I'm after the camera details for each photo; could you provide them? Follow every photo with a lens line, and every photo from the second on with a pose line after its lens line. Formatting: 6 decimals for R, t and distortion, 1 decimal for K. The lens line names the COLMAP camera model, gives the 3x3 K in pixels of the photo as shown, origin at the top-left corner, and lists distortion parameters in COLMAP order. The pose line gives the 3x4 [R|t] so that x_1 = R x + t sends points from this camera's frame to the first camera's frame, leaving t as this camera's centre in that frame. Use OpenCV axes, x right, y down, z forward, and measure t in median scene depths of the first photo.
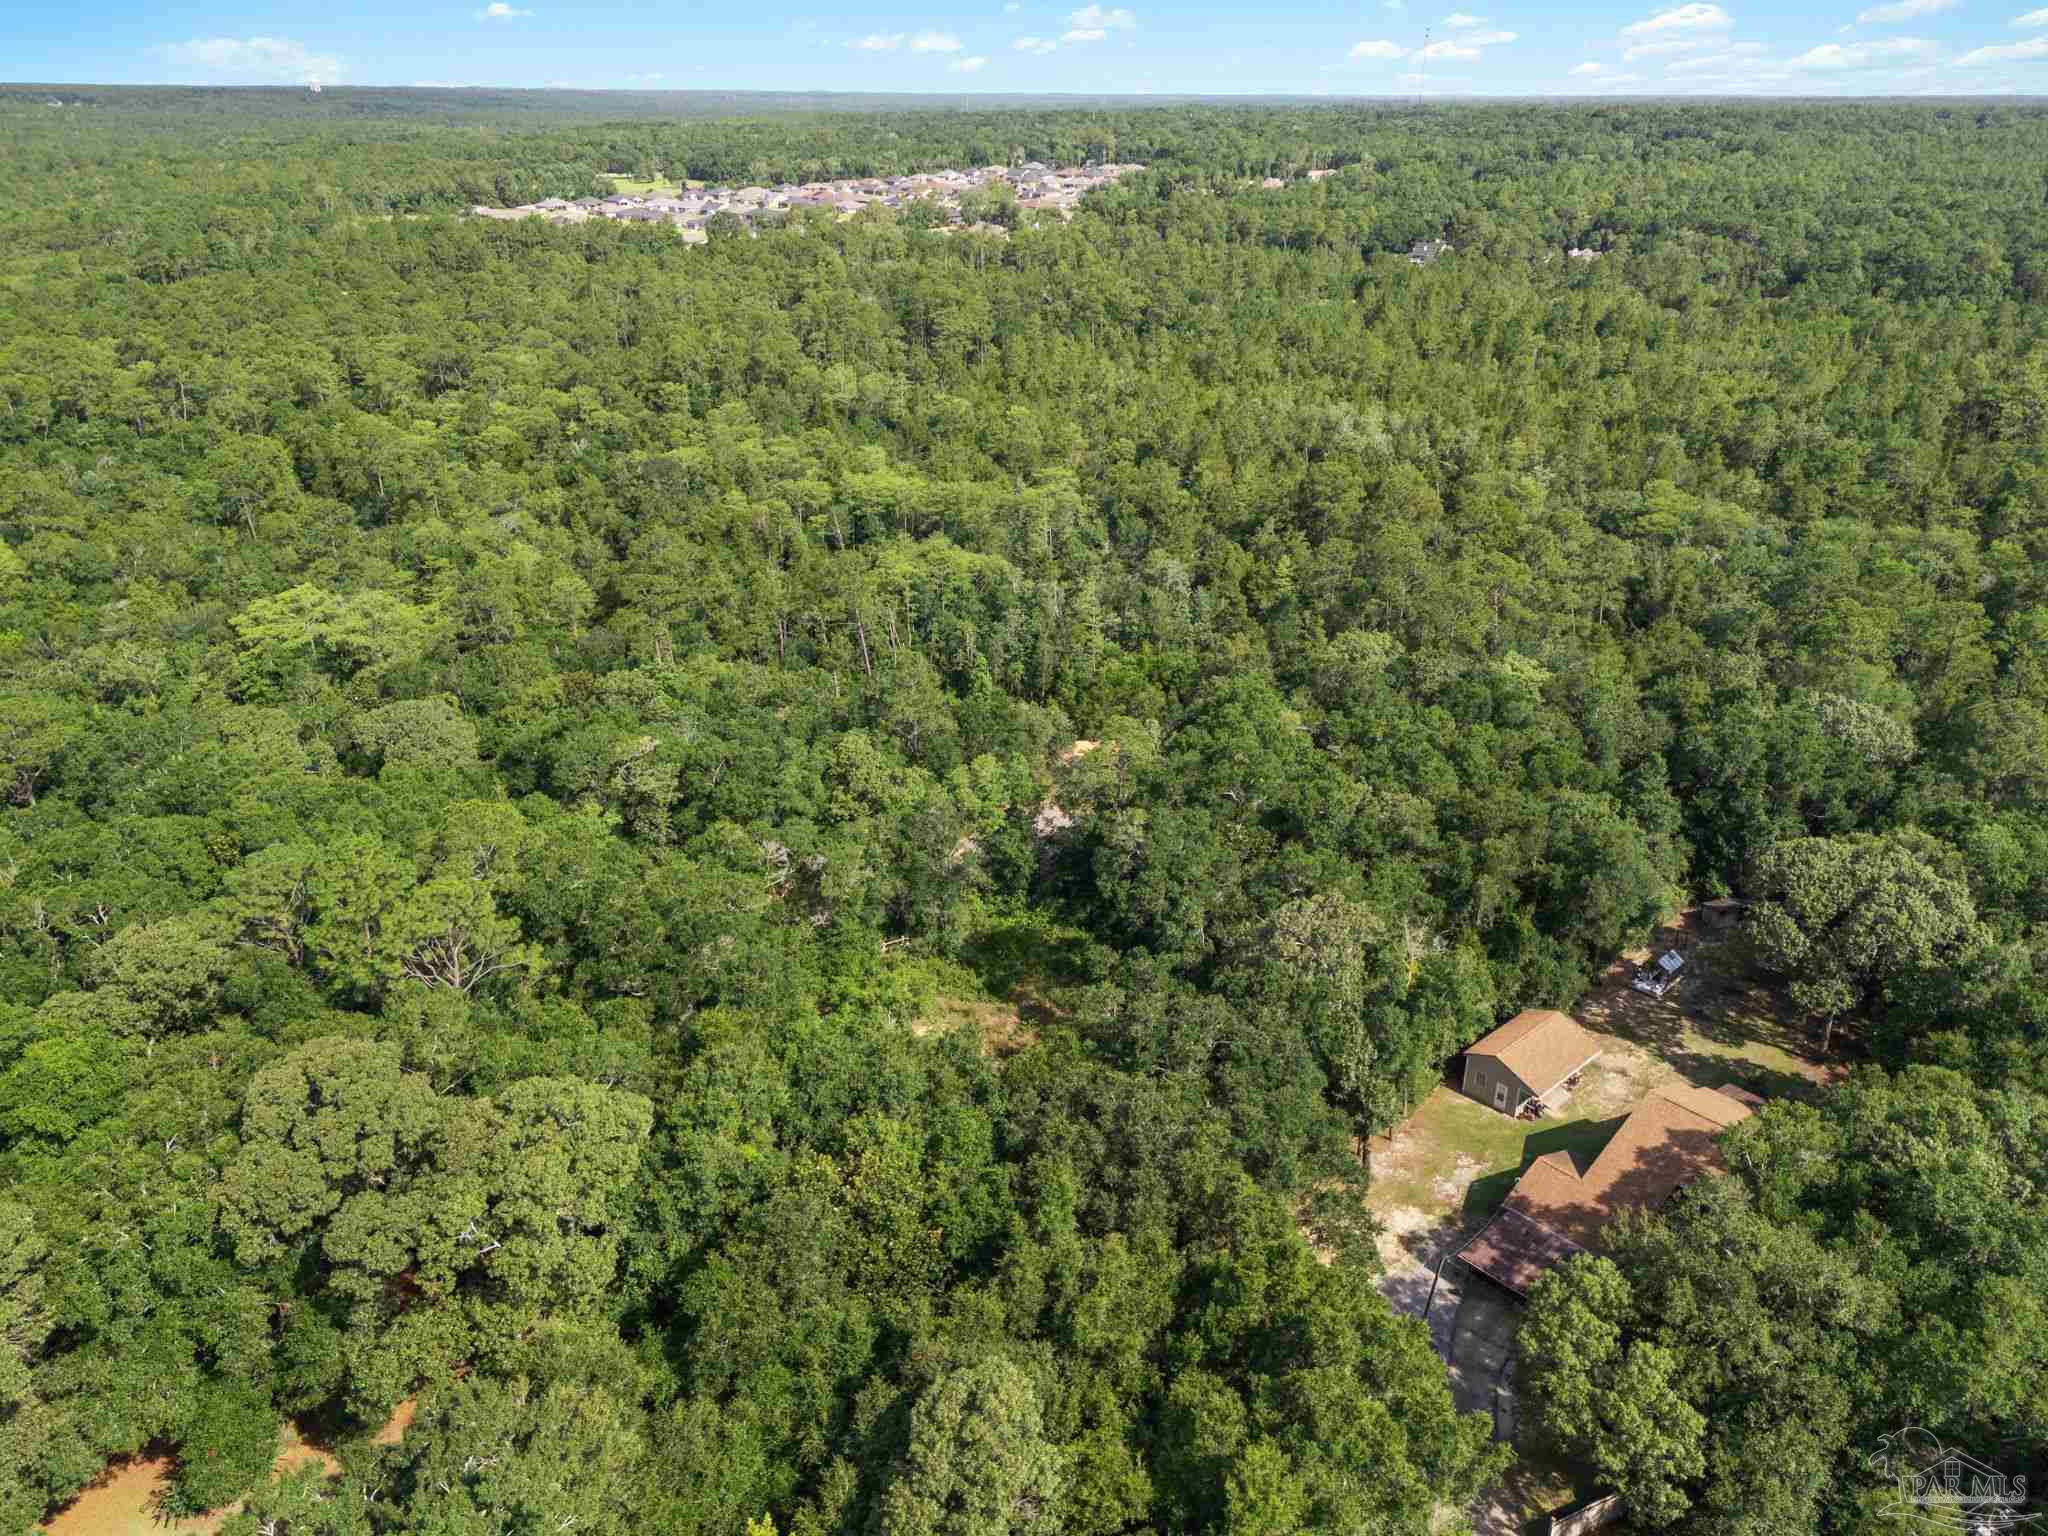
lens RADIAL K [[1496.0, 0, 1037.8], [0, 1496.0, 773.3], [0, 0, 1]] dist [0.068326, -0.064777]
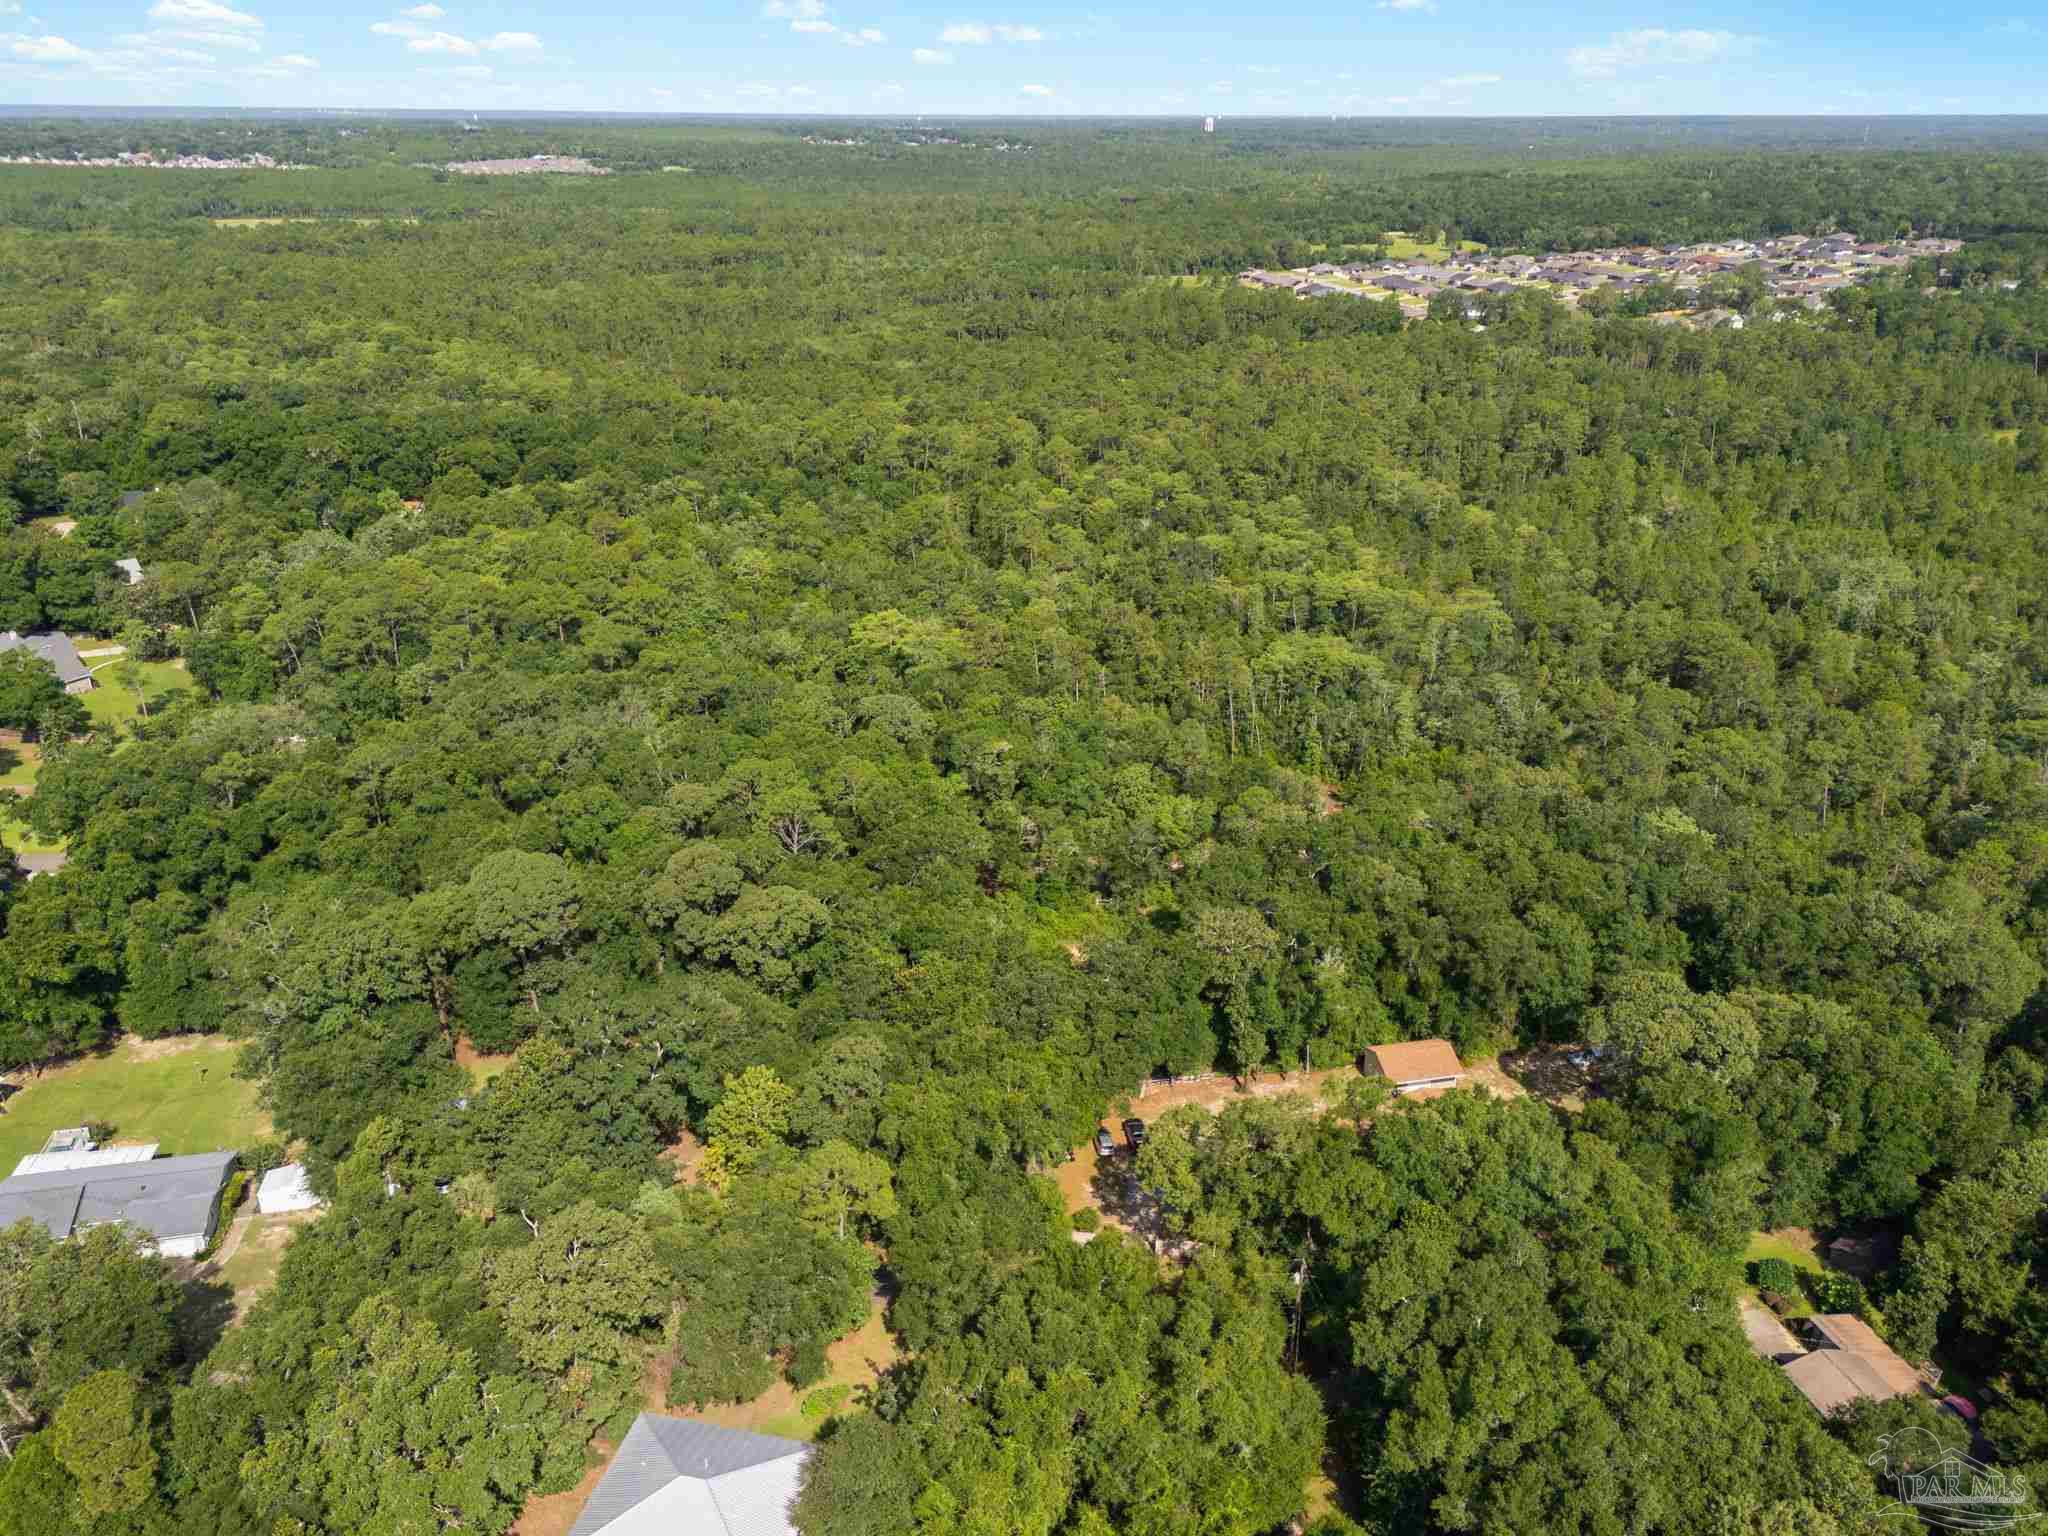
lens RADIAL K [[1496.0, 0, 1037.8], [0, 1496.0, 773.3], [0, 0, 1]] dist [0.068326, -0.064777]
pose [[0.868969, 0.198865, -0.453151, 0.232290], [-0.205496, 0.978027, 0.035145, -0.025755], [0.450182, 0.062581, 0.890741, -0.187628]]
